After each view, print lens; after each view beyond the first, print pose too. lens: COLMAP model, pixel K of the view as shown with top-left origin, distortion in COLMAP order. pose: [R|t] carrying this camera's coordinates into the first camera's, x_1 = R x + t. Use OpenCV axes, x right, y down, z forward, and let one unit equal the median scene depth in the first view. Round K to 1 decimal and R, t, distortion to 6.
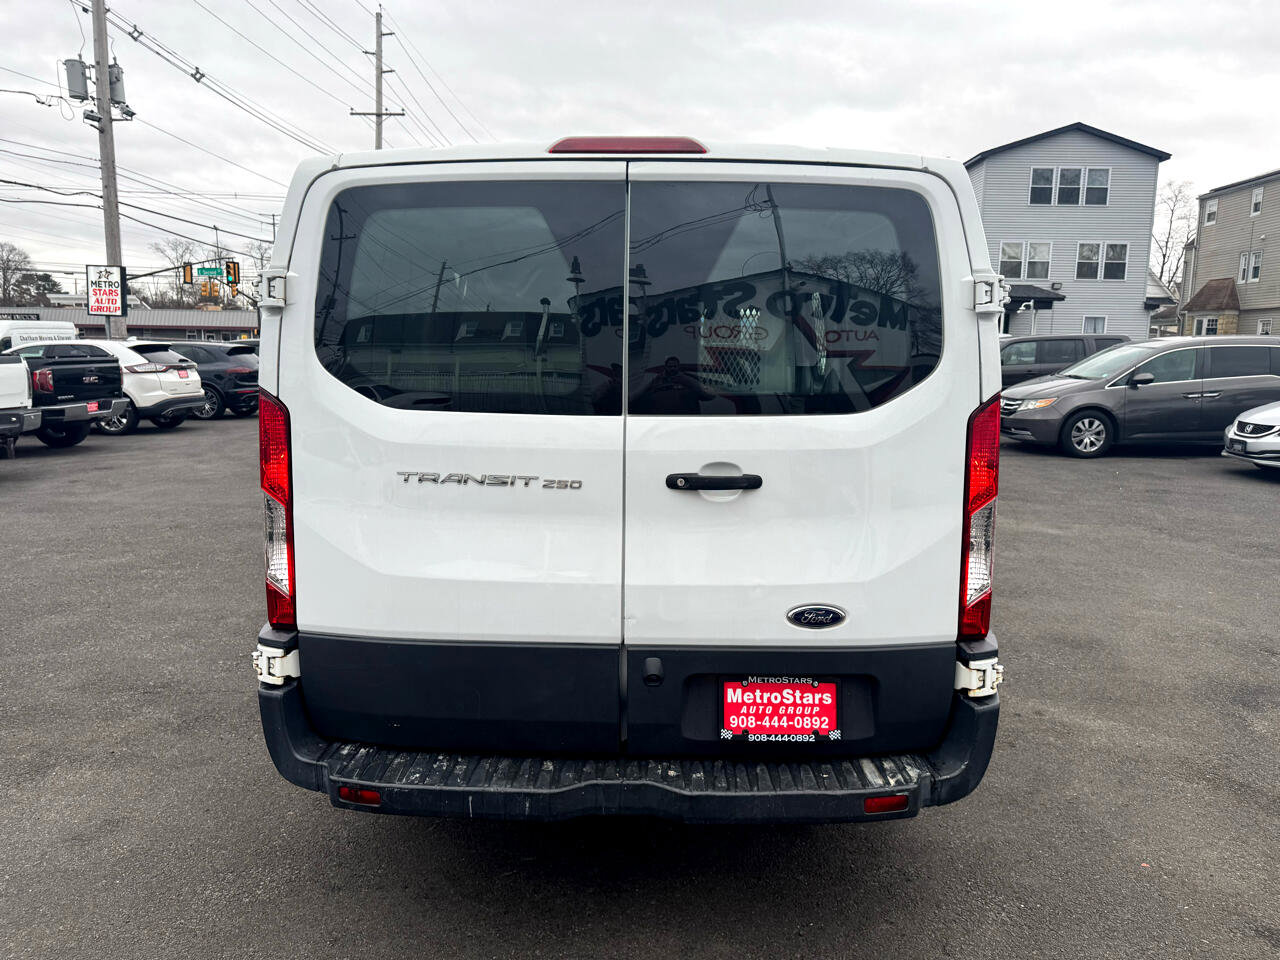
lens RADIAL K [[943.3, 0, 634.1], [0, 943.3, 483.2], [0, 0, 1]] dist [0.026457, -0.006676]
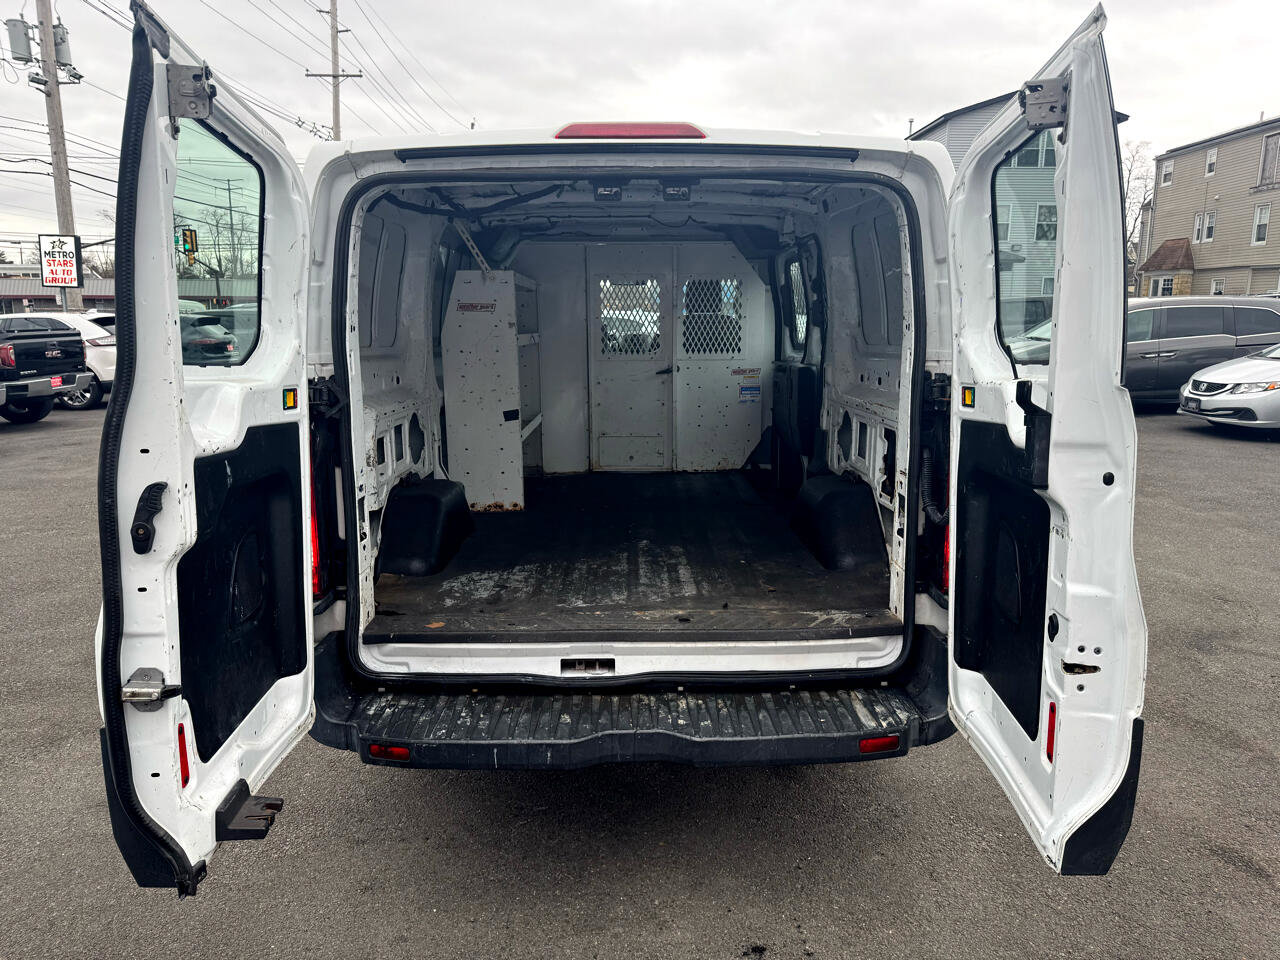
lens RADIAL K [[940.2, 0, 640.0], [0, 940.2, 480.0], [0, 0, 1]] dist [0.048203, -0.027368]
pose [[0.999019, -0.018895, 0.040059, -0.007811], [0.017558, 0.999286, 0.033462, -0.001019], [-0.040663, -0.032725, 0.998637, -0.010866]]
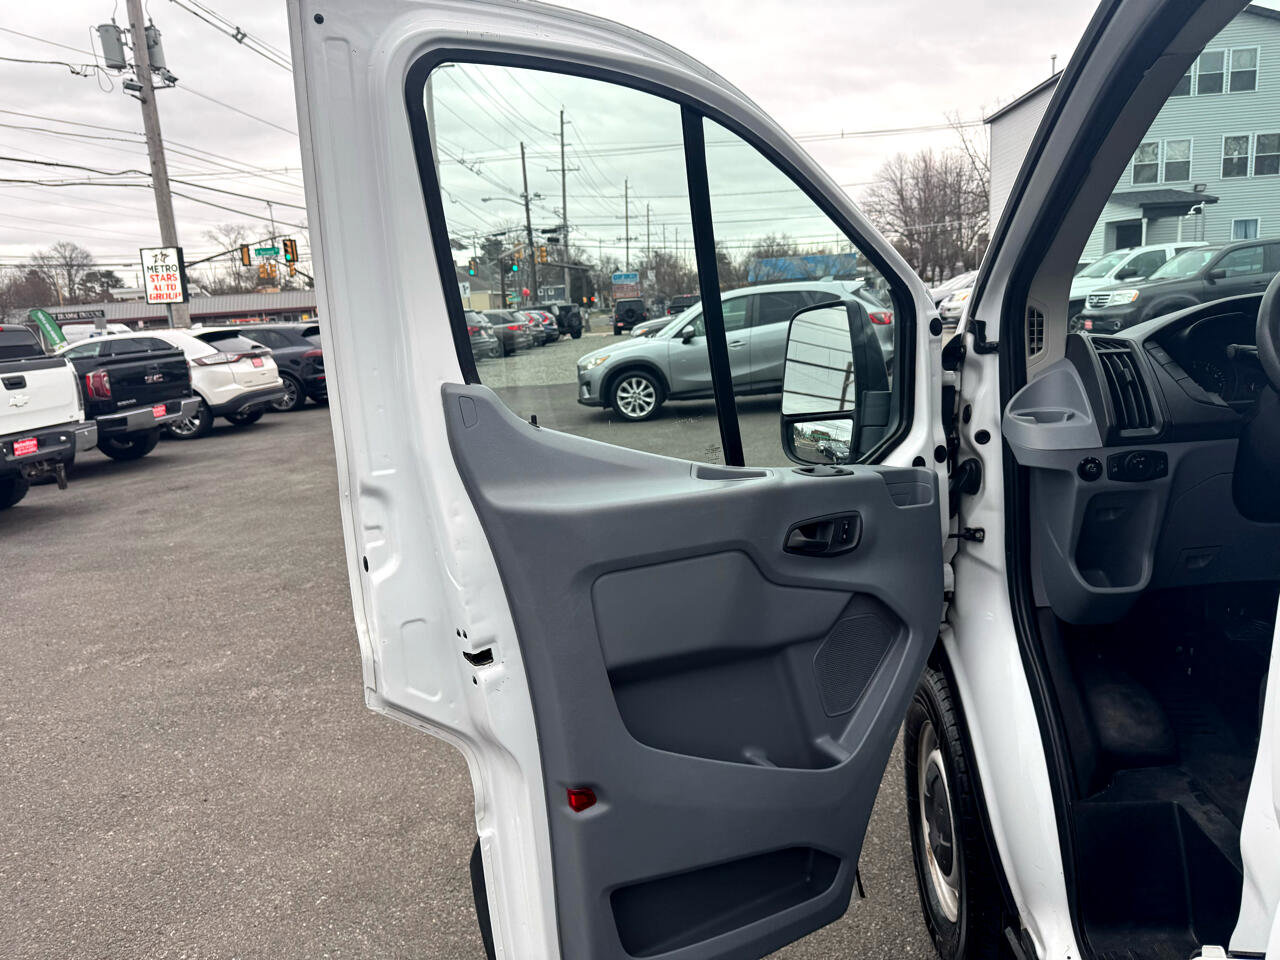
lens RADIAL K [[917.5, 0, 640.0], [0, 917.5, 480.0], [0, 0, 1]] dist [0.008221, -0.003833]
pose [[0.996444, -0.068284, -0.049371, -0.103310], [0.070698, 0.996296, 0.048943, -0.027161], [0.045846, -0.052260, 0.997581, 0.192785]]
